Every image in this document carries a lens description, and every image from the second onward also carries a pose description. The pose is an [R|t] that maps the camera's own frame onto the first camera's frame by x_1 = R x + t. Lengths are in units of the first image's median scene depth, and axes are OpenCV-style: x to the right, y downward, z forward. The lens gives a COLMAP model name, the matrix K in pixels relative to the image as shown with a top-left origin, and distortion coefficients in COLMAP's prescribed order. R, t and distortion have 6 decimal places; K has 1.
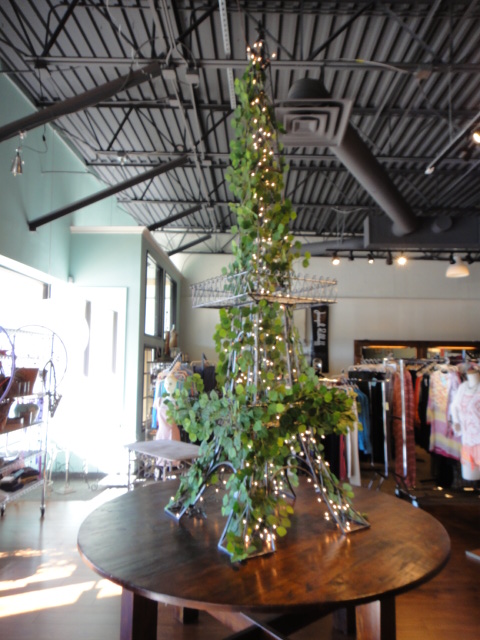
lens RADIAL K [[468.0, 0, 247.2], [0, 468.0, 322.2], [0, 0, 1]] dist [0.022082, -0.001078]
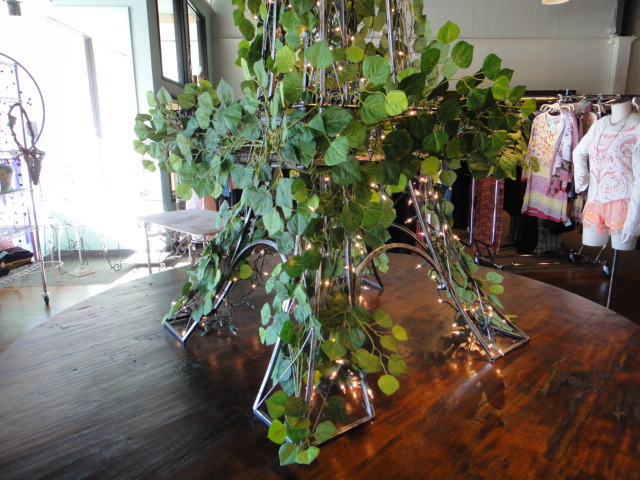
lens RADIAL K [[468.0, 0, 322.3], [0, 468.0, 238.2], [0, 0, 1]] dist [0.022082, -0.001078]
pose [[0.998413, -0.030575, 0.047289, -0.006849], [0.014870, 0.953101, 0.302288, 0.141671], [-0.054314, -0.301105, 0.952043, 0.507789]]
